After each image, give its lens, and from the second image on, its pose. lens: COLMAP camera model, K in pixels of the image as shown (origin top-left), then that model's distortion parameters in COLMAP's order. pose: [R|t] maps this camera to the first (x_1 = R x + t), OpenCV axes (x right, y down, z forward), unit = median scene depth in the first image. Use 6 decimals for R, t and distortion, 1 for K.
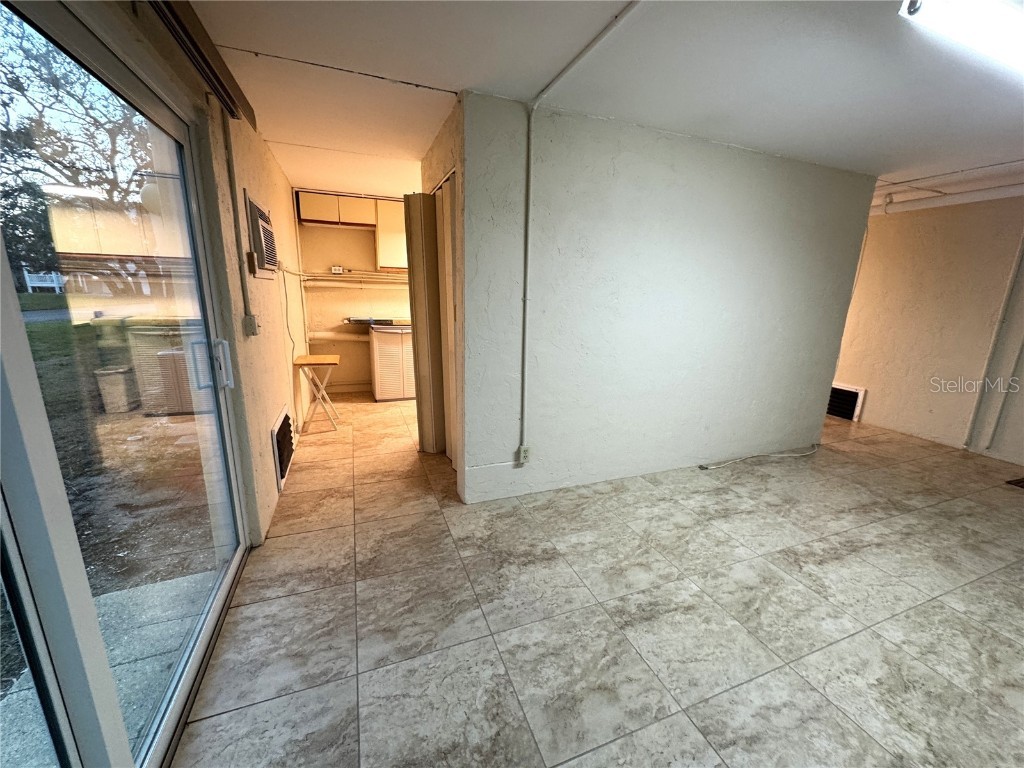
lens RADIAL K [[407.8, 0, 512.9], [0, 407.8, 384.3], [0, 0, 1]] dist [-0.003303, -0.000200]
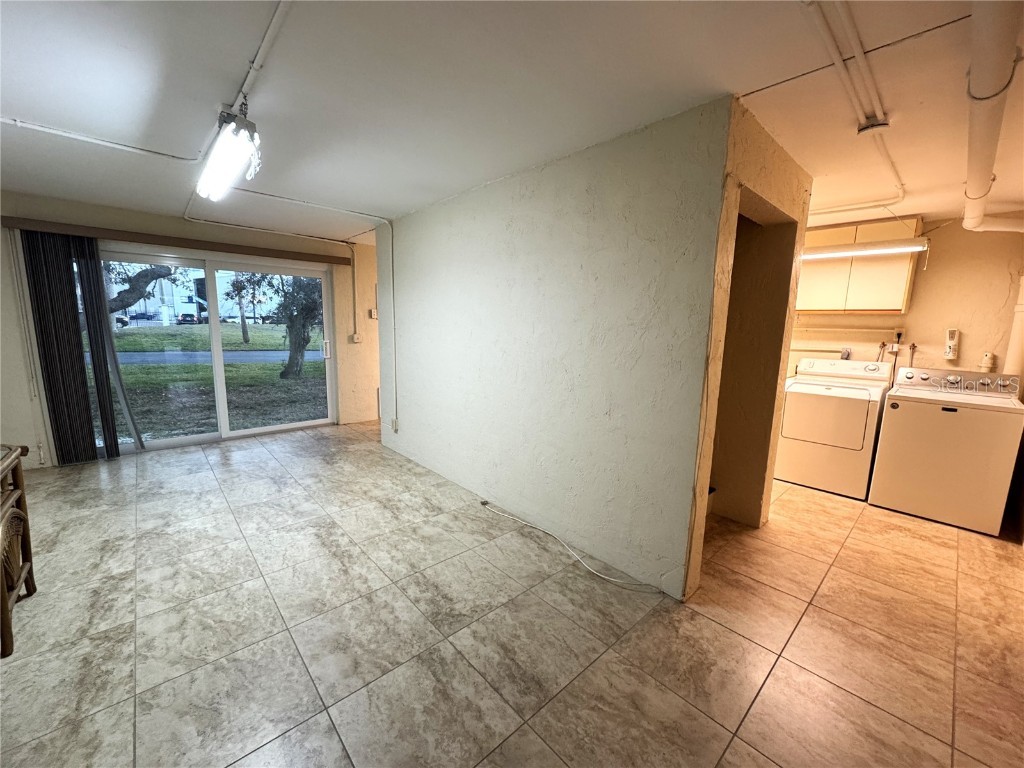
lens RADIAL K [[407.8, 0, 511.1], [0, 407.8, 385.5], [0, 0, 1]] dist [-0.003303, -0.000200]
pose [[0.357037, 0.124532, -0.925752, 1.747262], [-0.224769, 0.973407, 0.044255, -0.156800], [0.906644, 0.192280, 0.375533, 0.841022]]
